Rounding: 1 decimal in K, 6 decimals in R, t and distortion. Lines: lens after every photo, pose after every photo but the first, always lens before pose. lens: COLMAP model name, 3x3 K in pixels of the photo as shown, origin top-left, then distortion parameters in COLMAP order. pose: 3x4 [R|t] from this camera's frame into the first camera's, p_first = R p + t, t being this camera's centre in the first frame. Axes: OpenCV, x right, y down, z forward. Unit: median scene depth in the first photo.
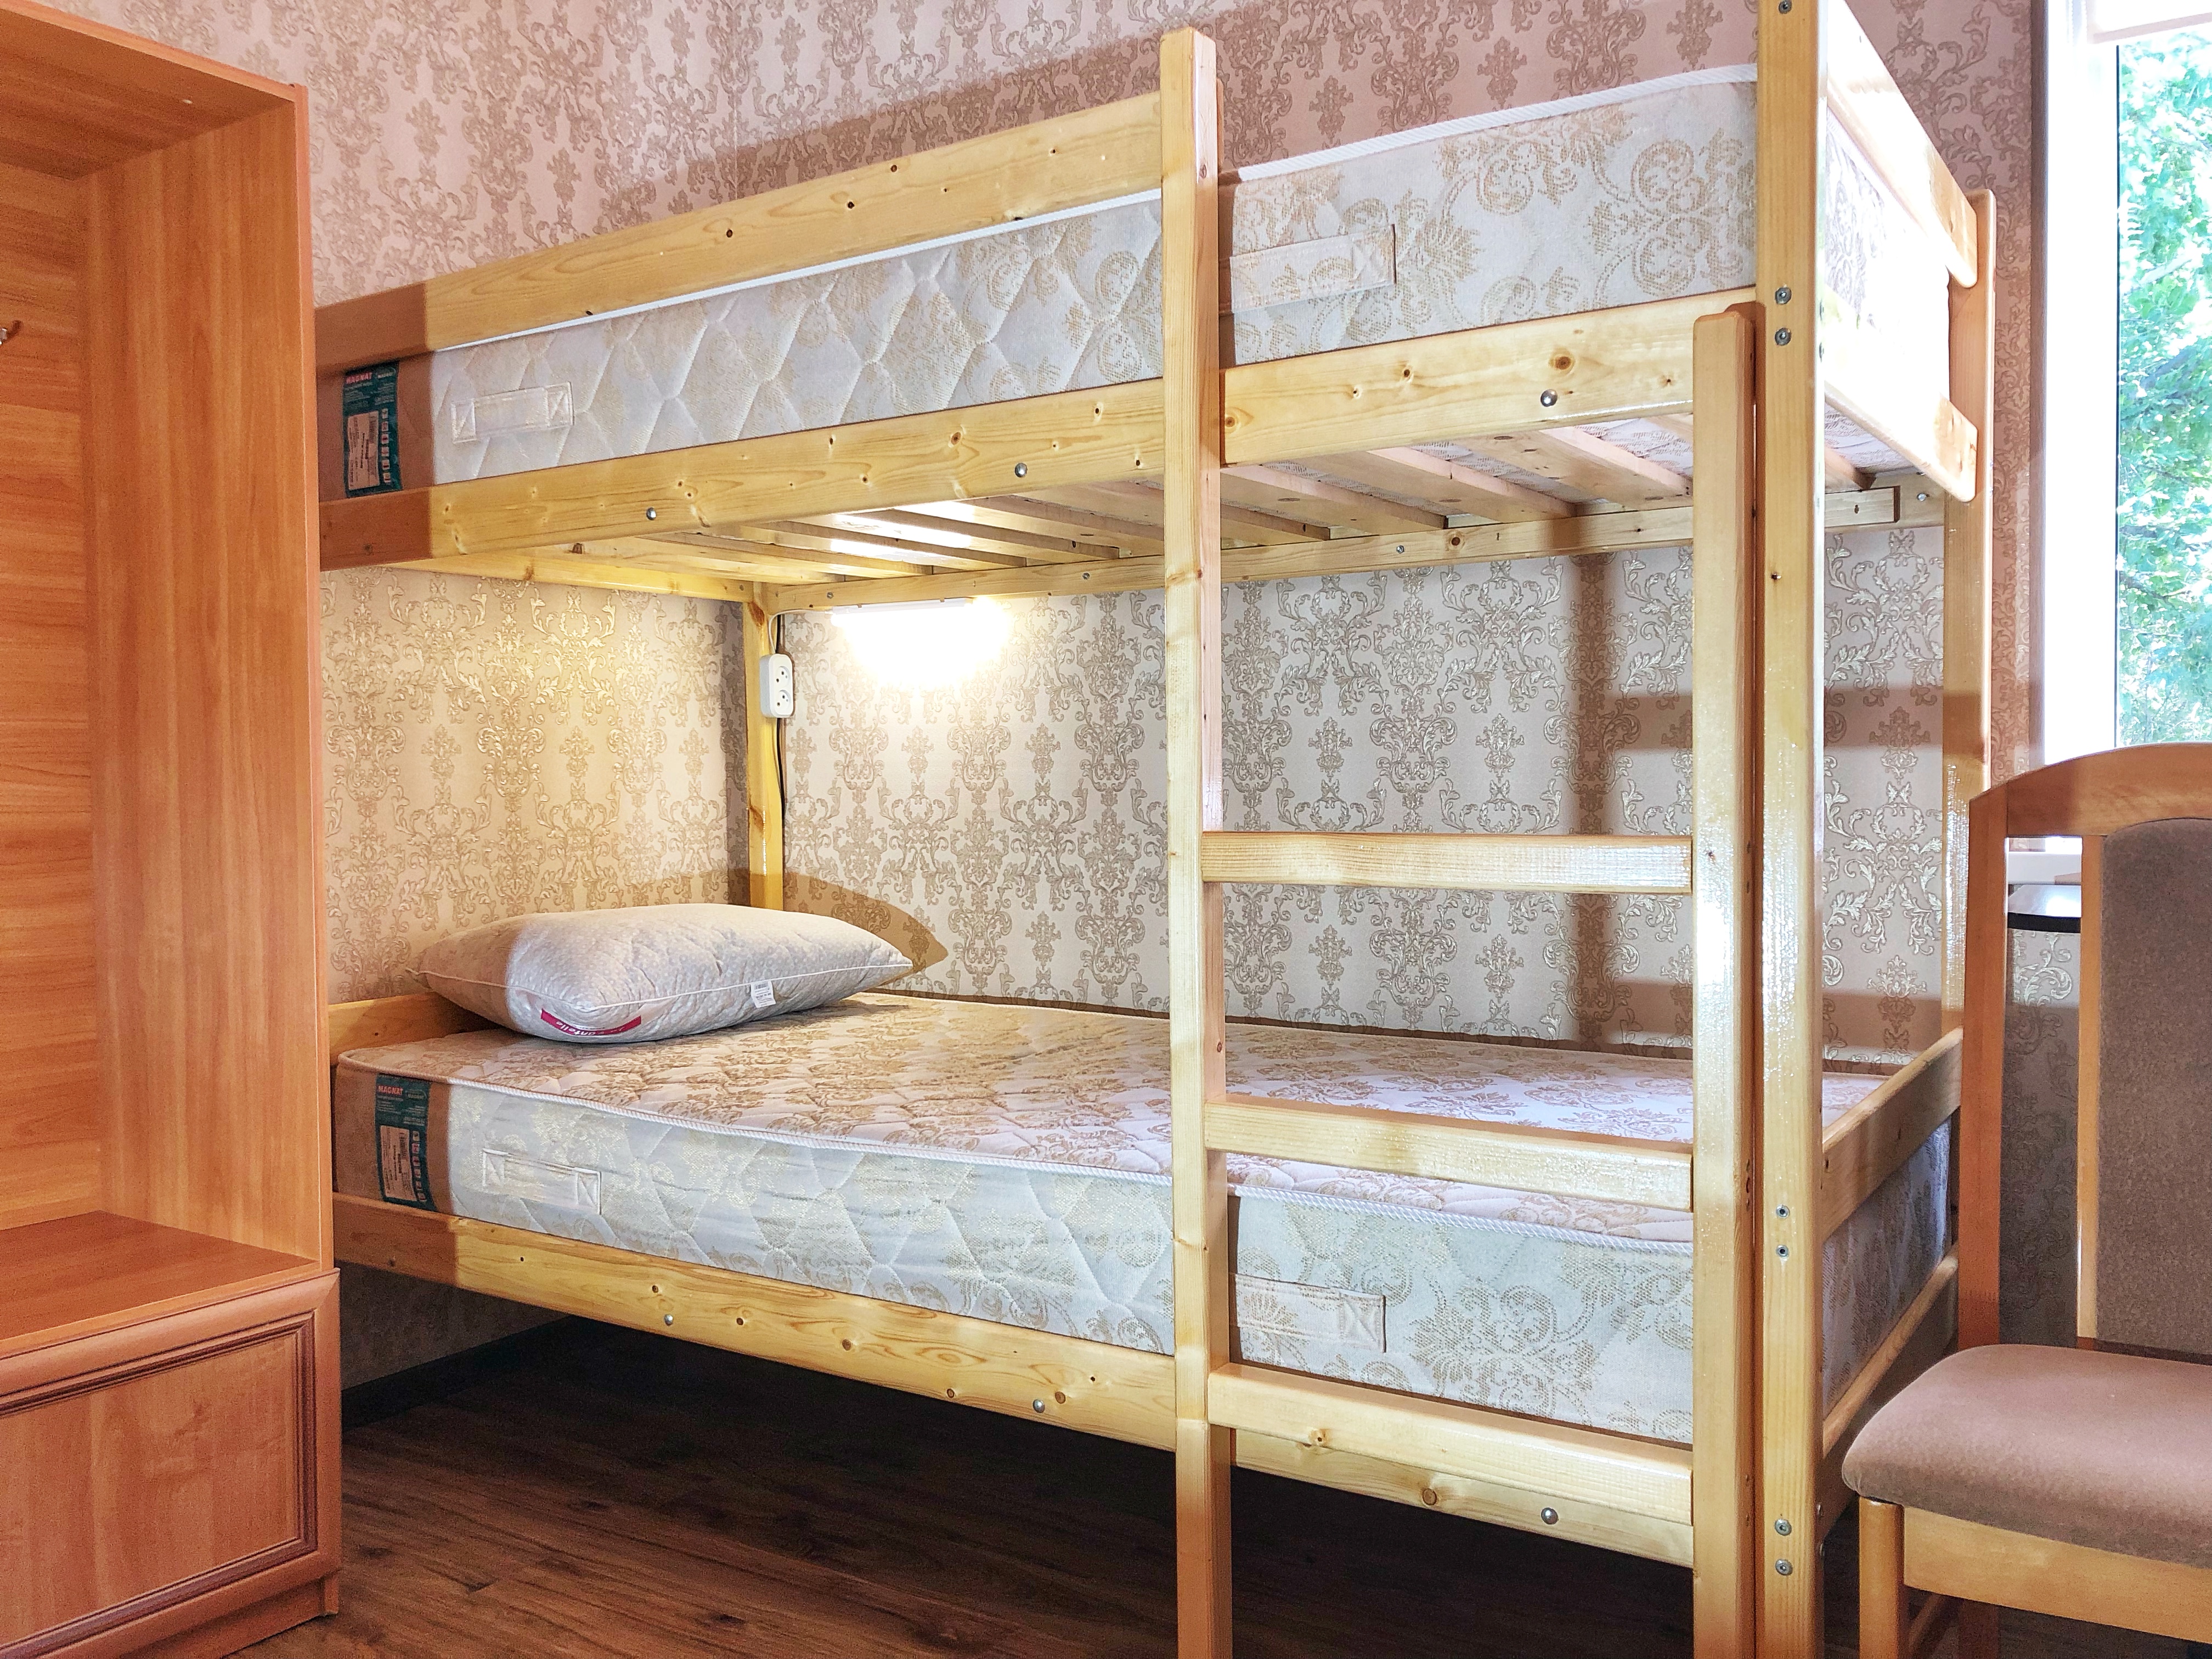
lens RADIAL K [[1809.4, 0, 1117.1], [0, 1809.4, 825.0], [0, 0, 1]] dist [0.012499, 0.001929]
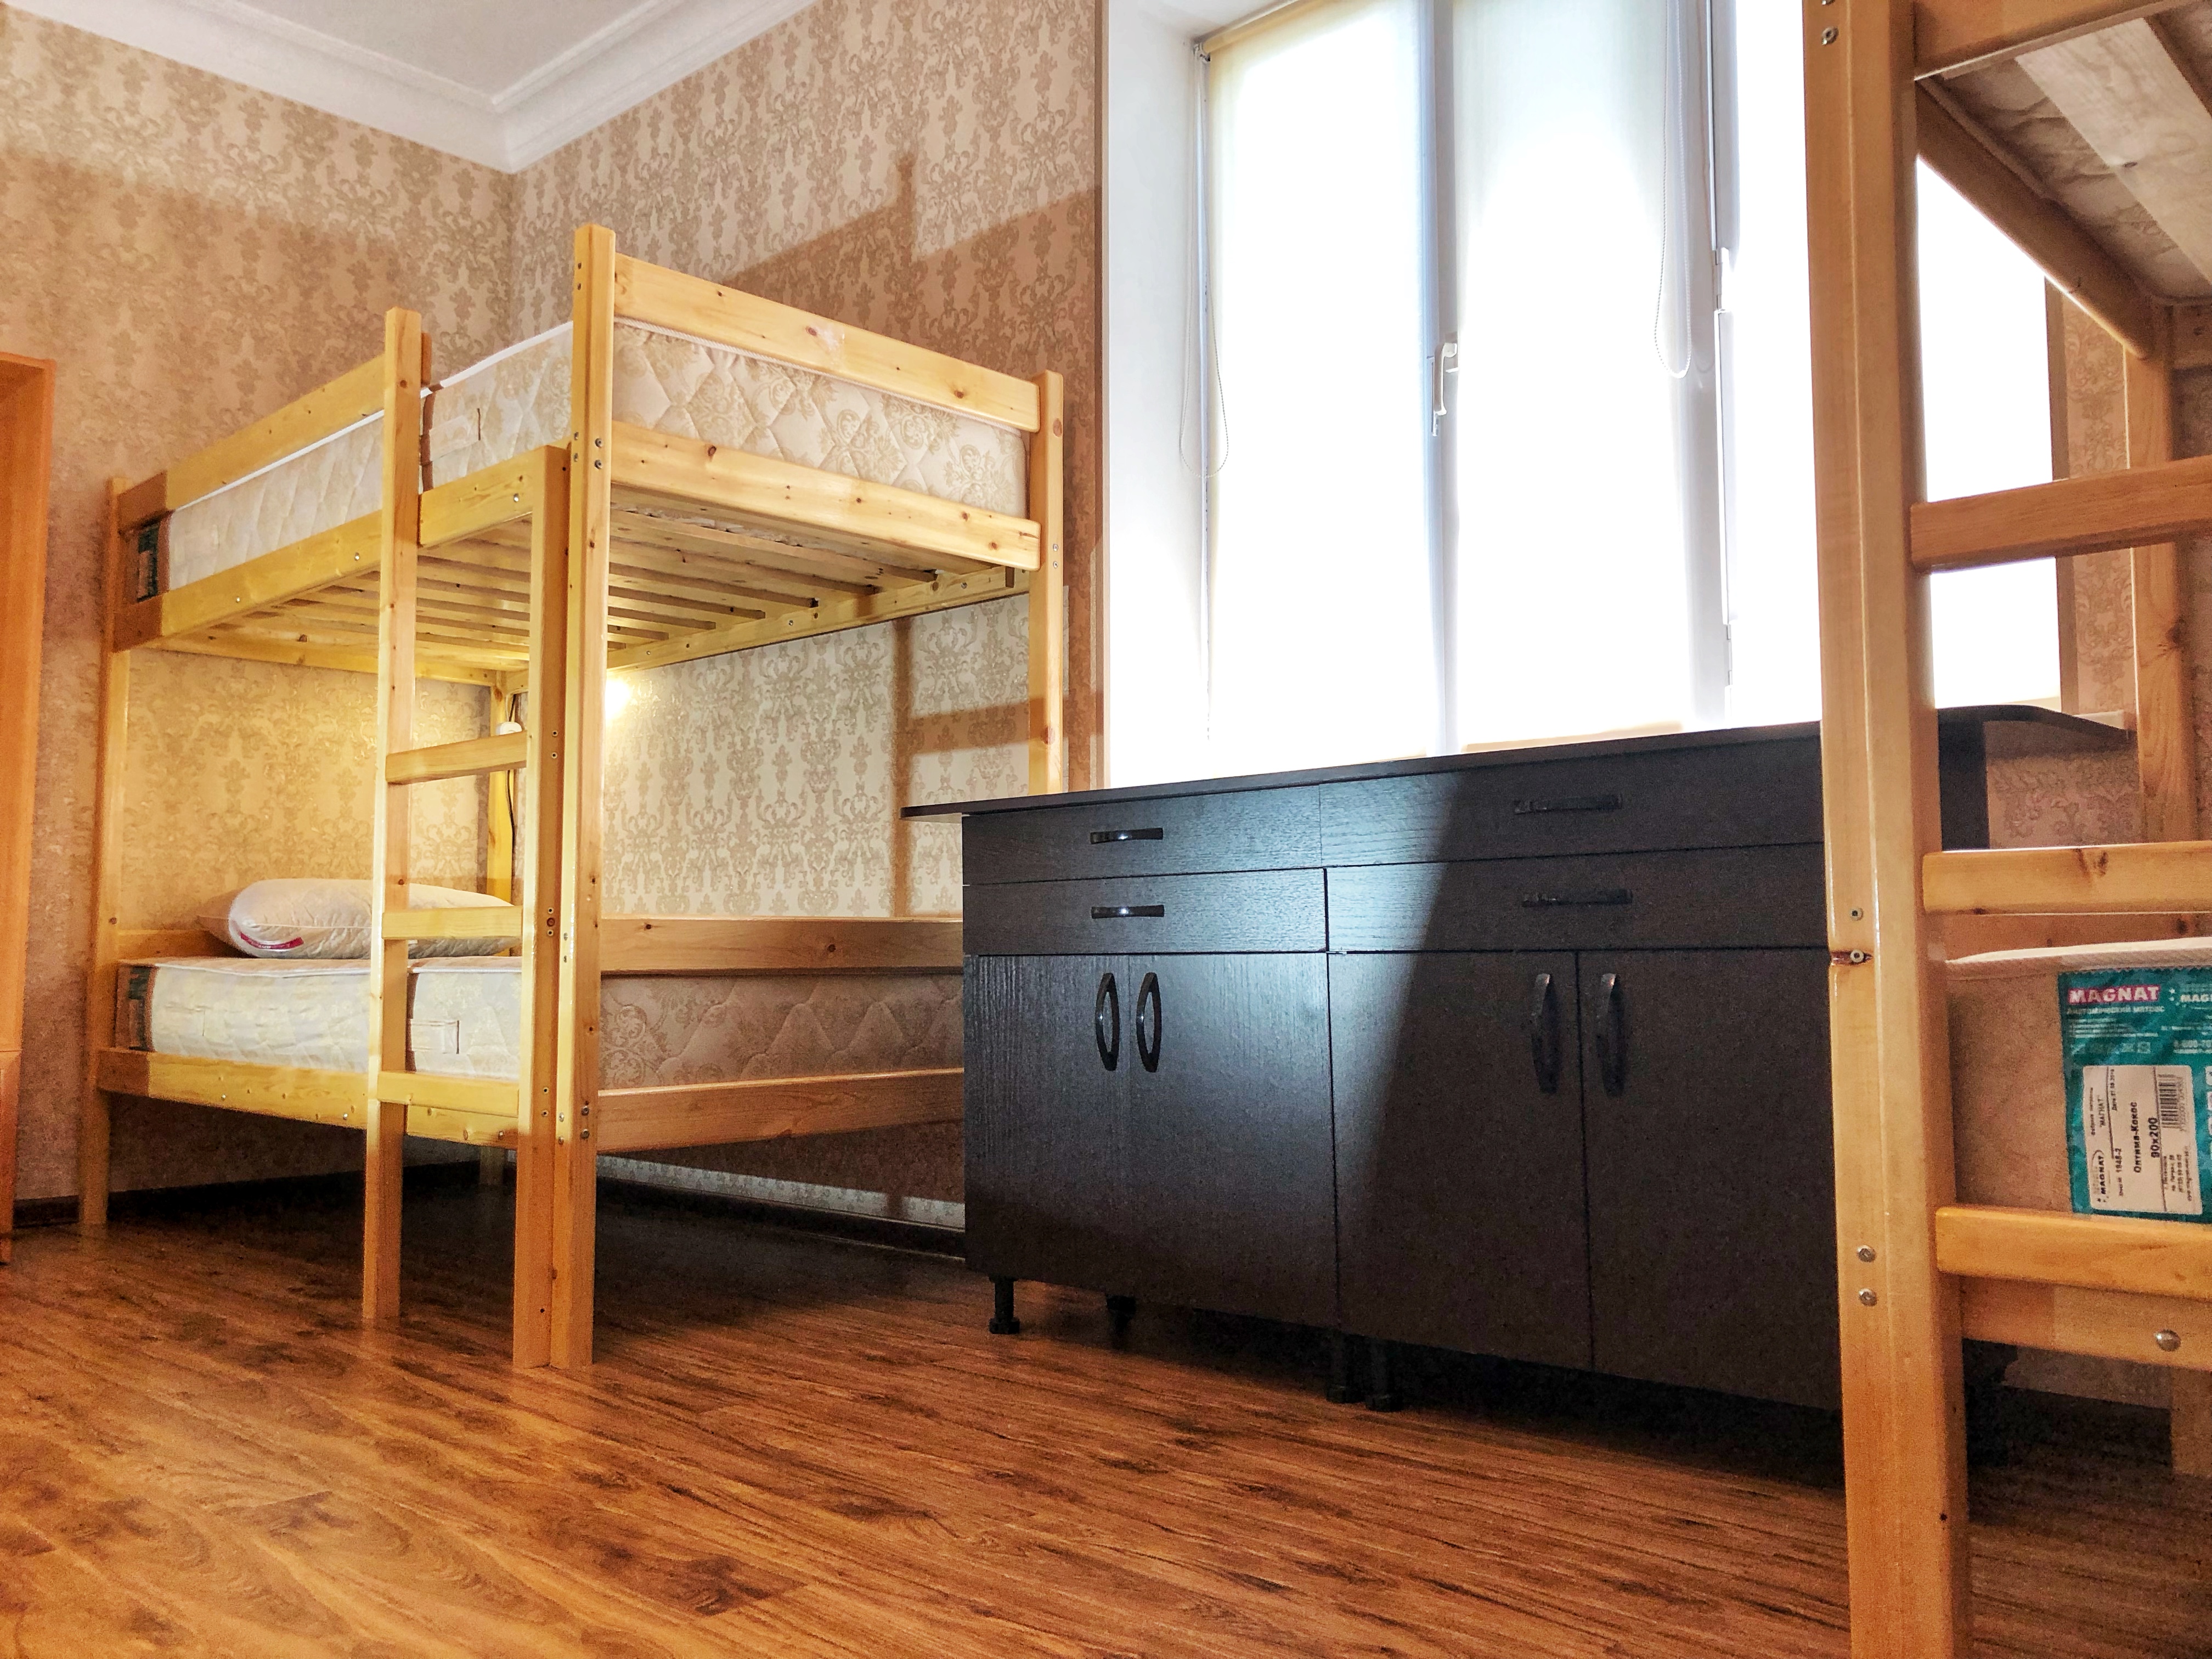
lens RADIAL K [[1809.4, 0, 1113.4], [0, 1809.4, 835.4], [0, 0, 1]] dist [0.012499, 0.001929]
pose [[0.983008, -0.001853, -0.183555, 0.648293], [-0.015573, 0.995502, -0.093447, 0.144007], [0.182902, 0.094718, 0.978558, -0.349114]]
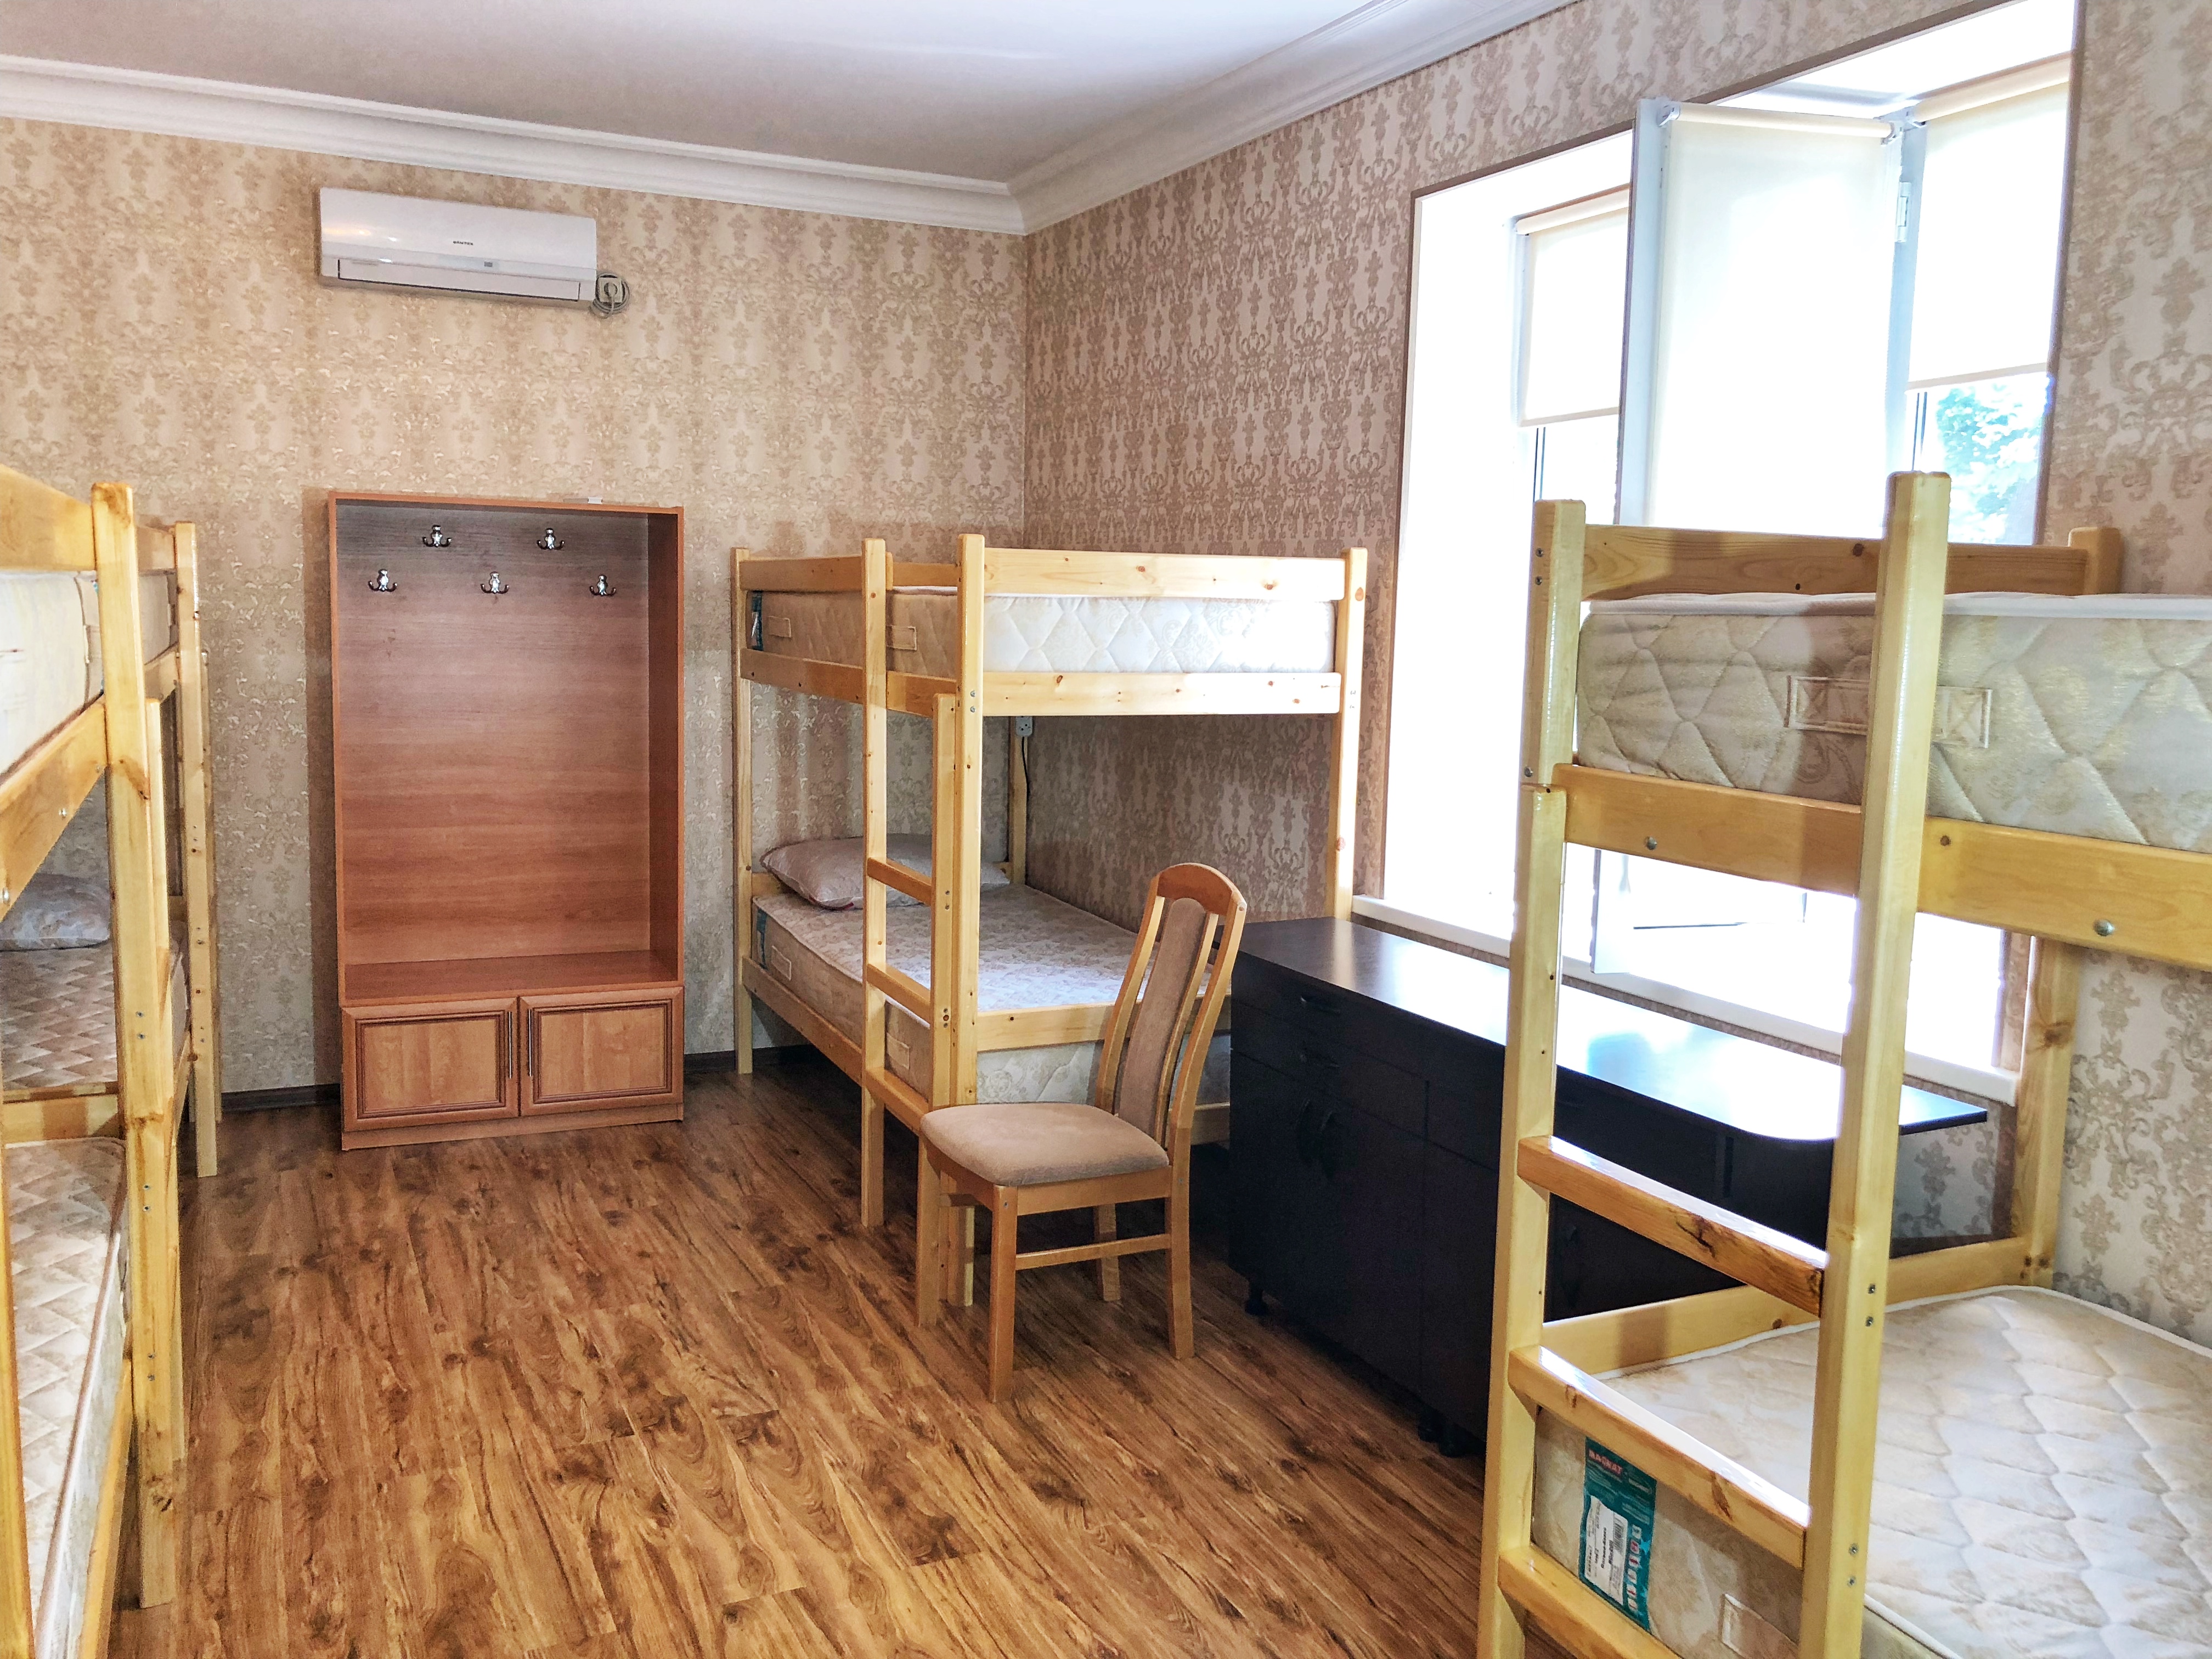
lens RADIAL K [[1809.4, 0, 1090.6], [0, 1809.4, 817.6], [0, 0, 1]] dist [0.012499, 0.001929]
pose [[0.841708, 0.095307, -0.531455, 1.017316], [-0.046098, 0.993389, 0.105137, -0.207134], [0.537962, -0.063995, 0.840536, -0.586146]]
